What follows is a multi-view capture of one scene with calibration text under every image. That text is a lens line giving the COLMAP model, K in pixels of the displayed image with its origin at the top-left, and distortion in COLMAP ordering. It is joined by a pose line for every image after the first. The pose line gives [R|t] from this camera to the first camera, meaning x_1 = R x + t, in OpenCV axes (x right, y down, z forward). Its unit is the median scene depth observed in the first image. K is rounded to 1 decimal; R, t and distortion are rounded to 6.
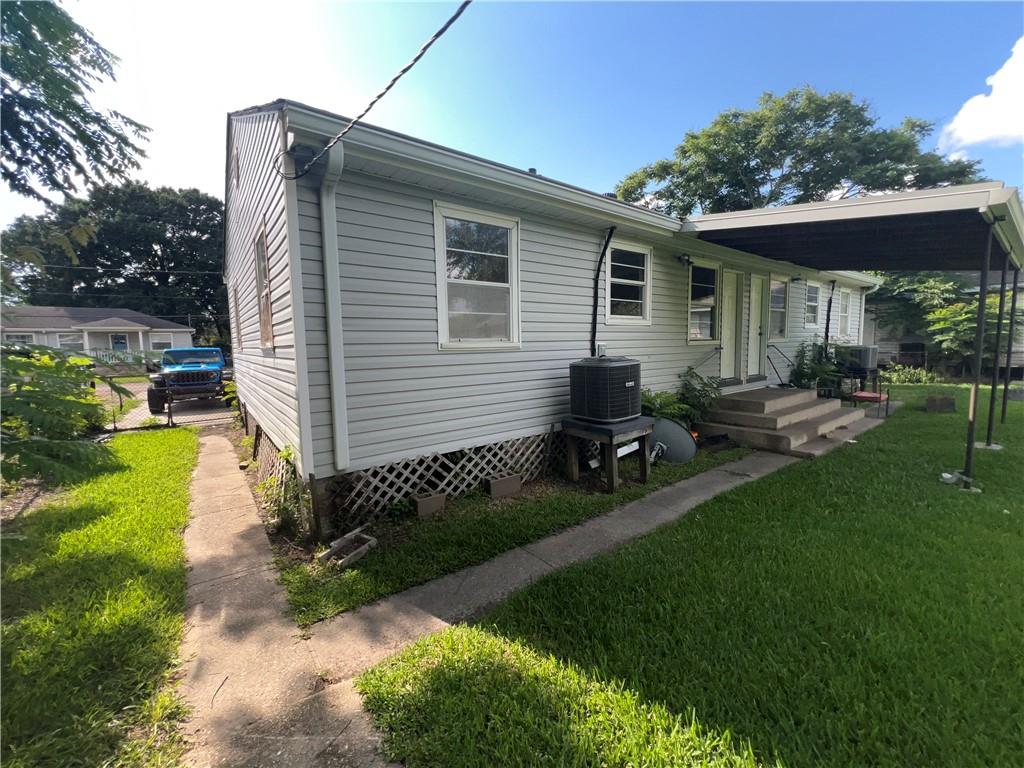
lens RADIAL K [[412.6, 0, 508.1], [0, 412.6, 382.5], [0, 0, 1]] dist [-0.002792, 0.000178]
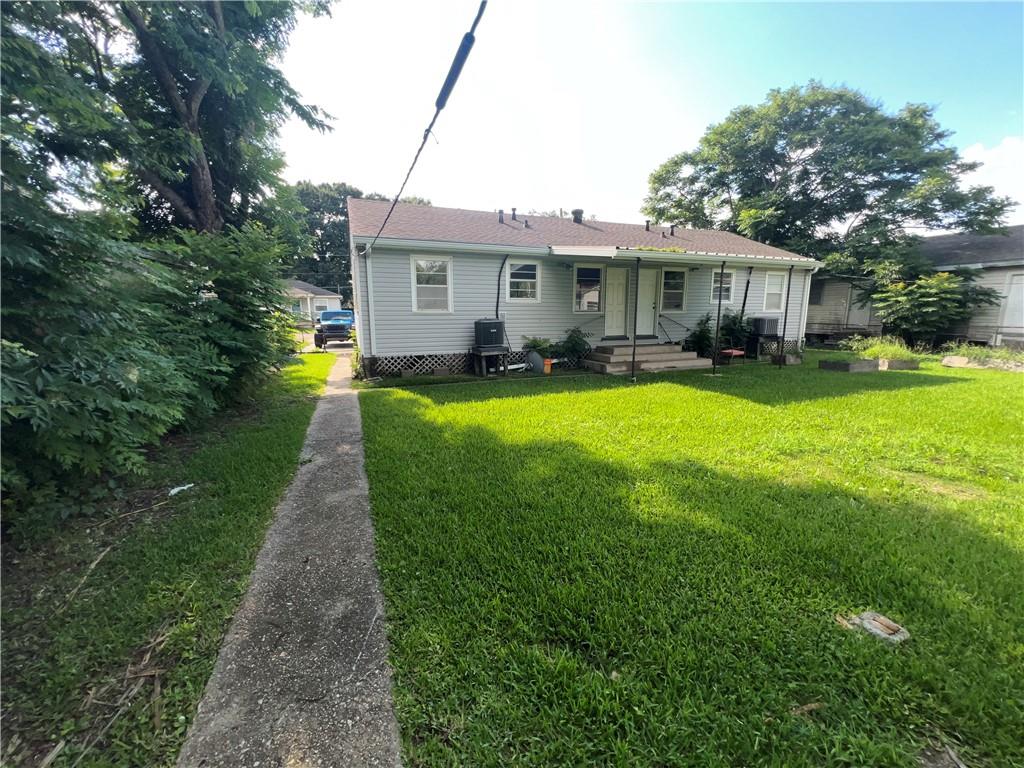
lens RADIAL K [[412.6, 0, 507.0], [0, 412.6, 388.3], [0, 0, 1]] dist [-0.002792, 0.000178]
pose [[0.960283, 0.067738, -0.270681, 0.900729], [-0.041939, 0.994104, 0.099987, 0.081046], [0.275858, -0.084664, 0.957462, -1.060049]]
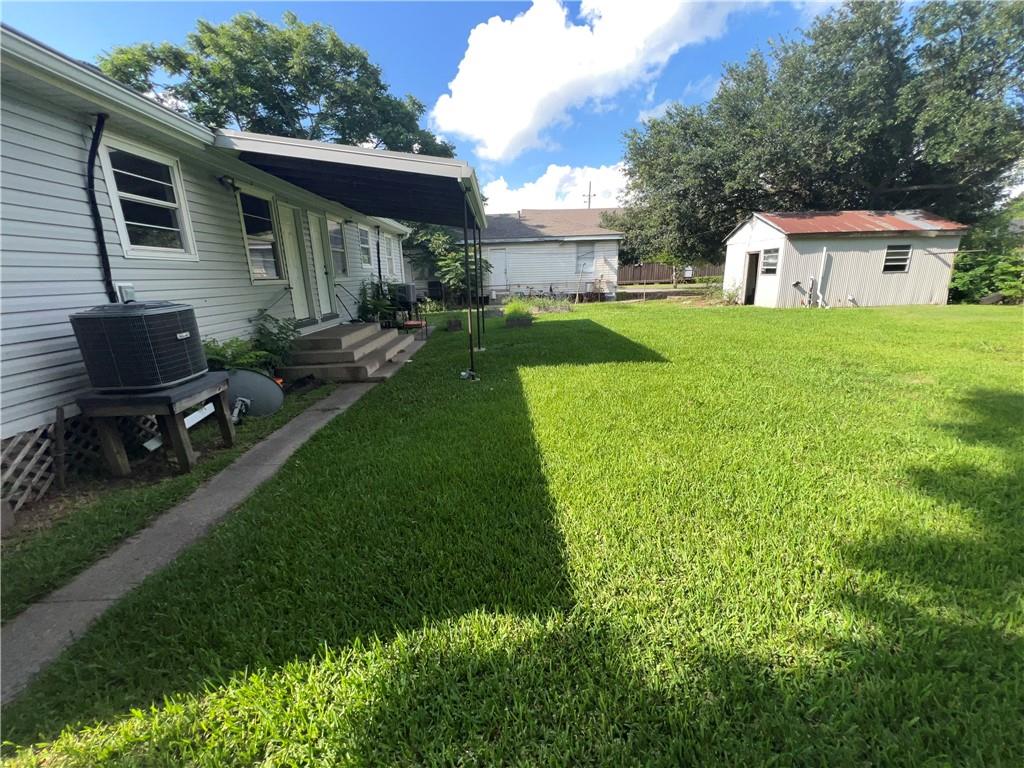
lens RADIAL K [[412.6, 0, 513.3], [0, 412.6, 381.2], [0, 0, 1]] dist [-0.002792, 0.000178]
pose [[0.574971, -0.201226, 0.793042, 0.011089], [0.091668, 0.979025, 0.181956, 0.003805], [-0.813022, -0.031923, 0.581357, 0.012330]]
